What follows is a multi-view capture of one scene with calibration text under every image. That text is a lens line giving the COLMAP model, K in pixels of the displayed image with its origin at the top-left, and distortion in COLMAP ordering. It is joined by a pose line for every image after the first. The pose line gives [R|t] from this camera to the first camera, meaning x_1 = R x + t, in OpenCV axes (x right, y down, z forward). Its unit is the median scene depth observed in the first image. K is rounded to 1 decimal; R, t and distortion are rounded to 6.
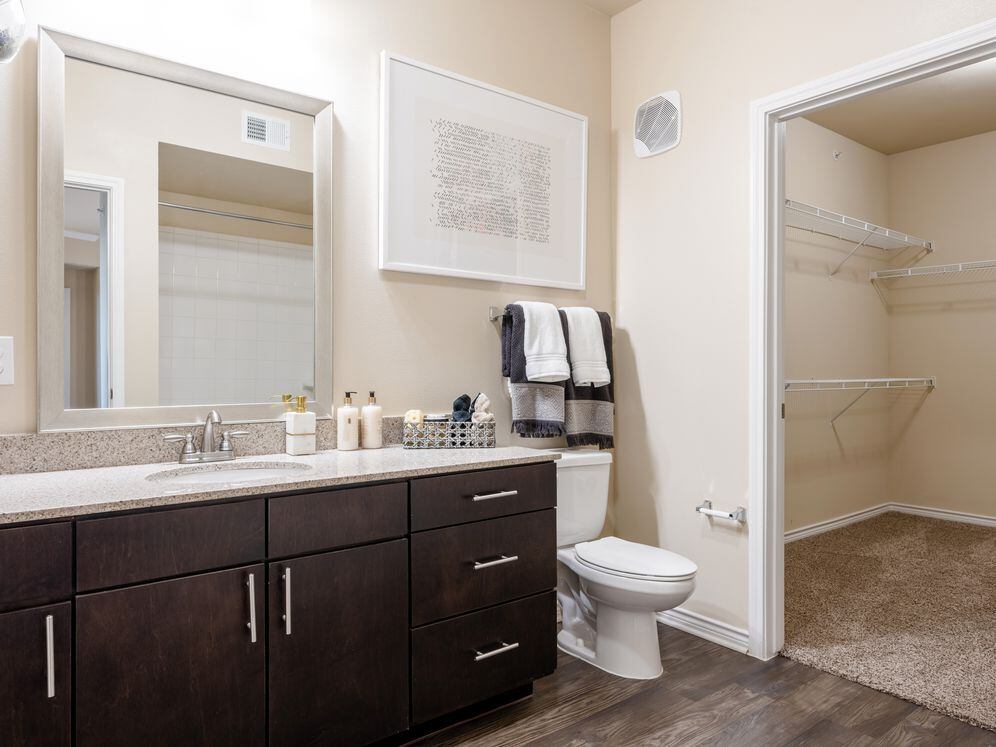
lens RADIAL K [[651.2, 0, 498.0], [0, 651.2, 373.5], [0, 0, 1]] dist [0.003831, -0.000771]
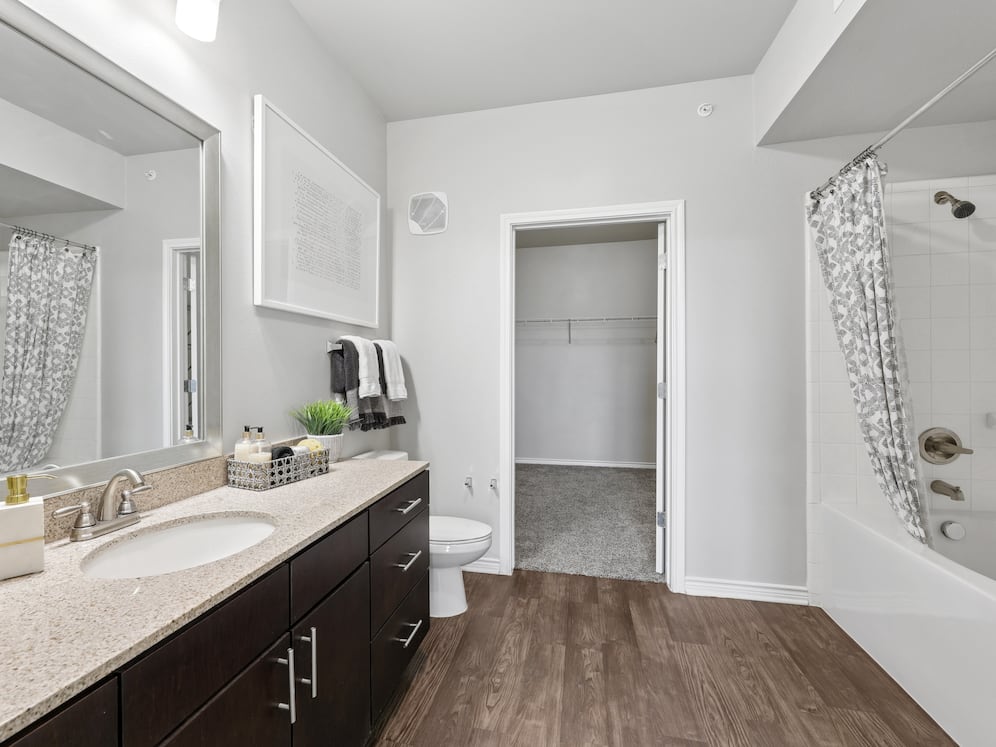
lens RADIAL K [[461.1, 0, 469.7], [0, 461.1, 371.7], [0, 0, 1]] dist [0.000395, -0.000095]
pose [[0.775474, -0.005531, 0.631355, -0.379458], [0.004013, 0.999985, 0.003831, -0.055179], [-0.631366, -0.000437, 0.775485, 0.215219]]
